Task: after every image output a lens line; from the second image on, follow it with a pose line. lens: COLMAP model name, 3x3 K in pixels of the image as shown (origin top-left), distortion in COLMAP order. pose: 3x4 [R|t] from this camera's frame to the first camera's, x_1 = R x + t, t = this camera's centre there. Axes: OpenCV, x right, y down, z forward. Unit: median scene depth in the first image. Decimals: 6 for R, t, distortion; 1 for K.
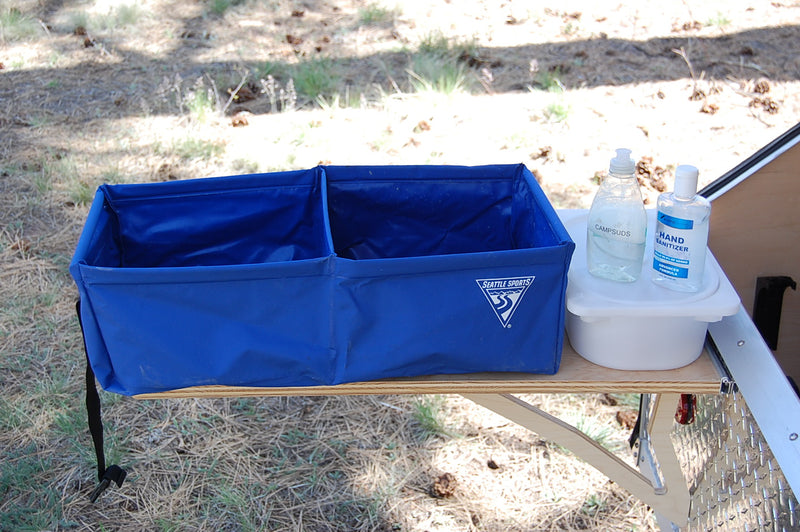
lens RADIAL K [[1180.3, 0, 400.0], [0, 1180.3, 266.1], [0, 0, 1]] dist [0.001075, 0.000000]
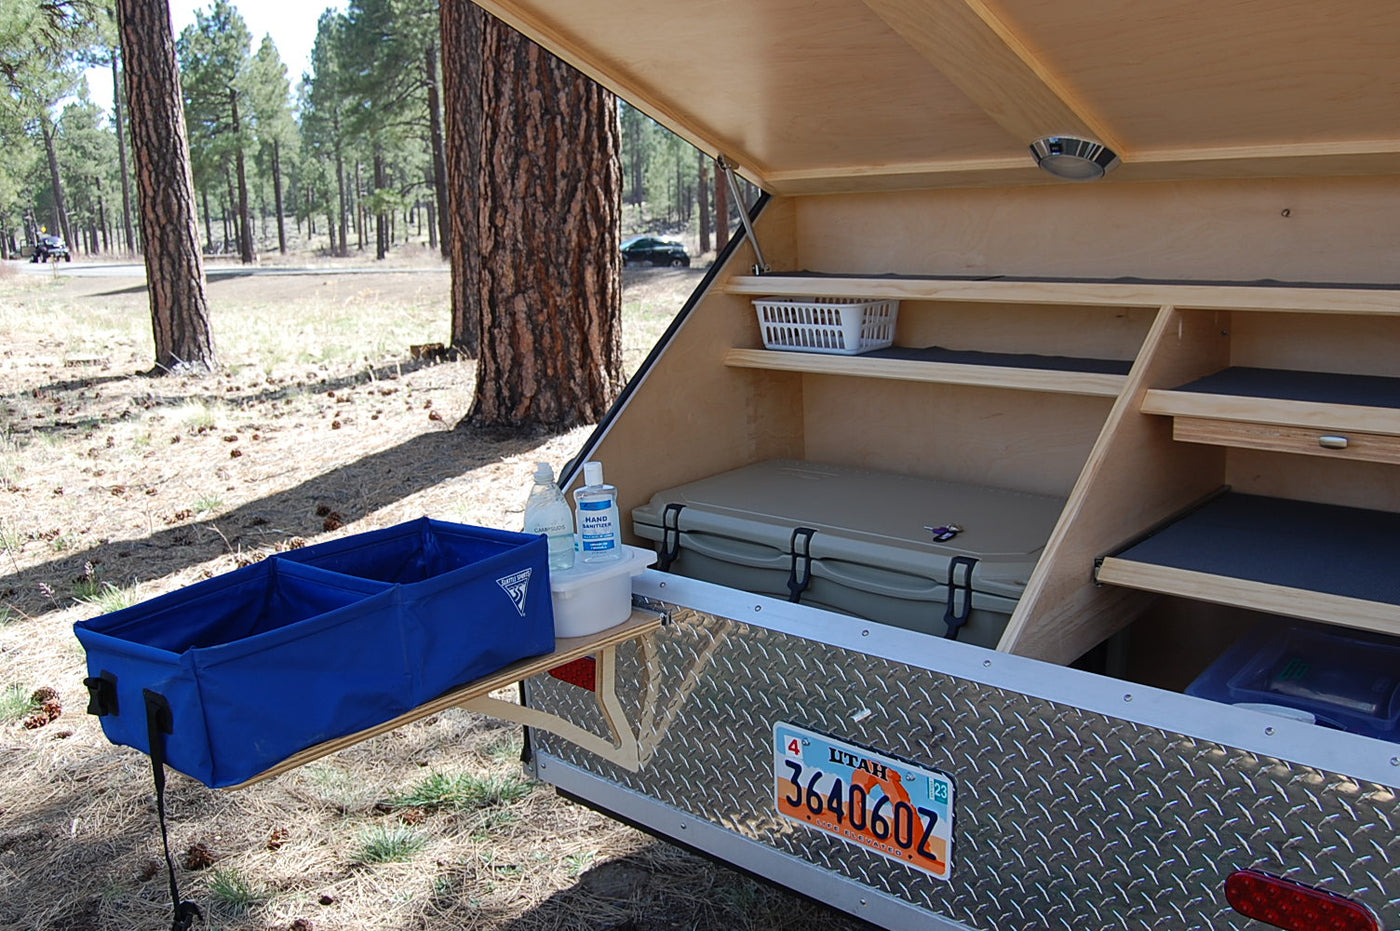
lens RADIAL K [[1233.2, 0, 693.4], [0, 1233.2, 461.8], [0, 0, 1]] dist [-0.006618, -0.000249]
pose [[0.733923, -0.198266, 0.649652, -0.529814], [0.352149, 0.928935, -0.114330, 0.104318], [-0.580817, 0.312684, 0.751586, -0.077425]]
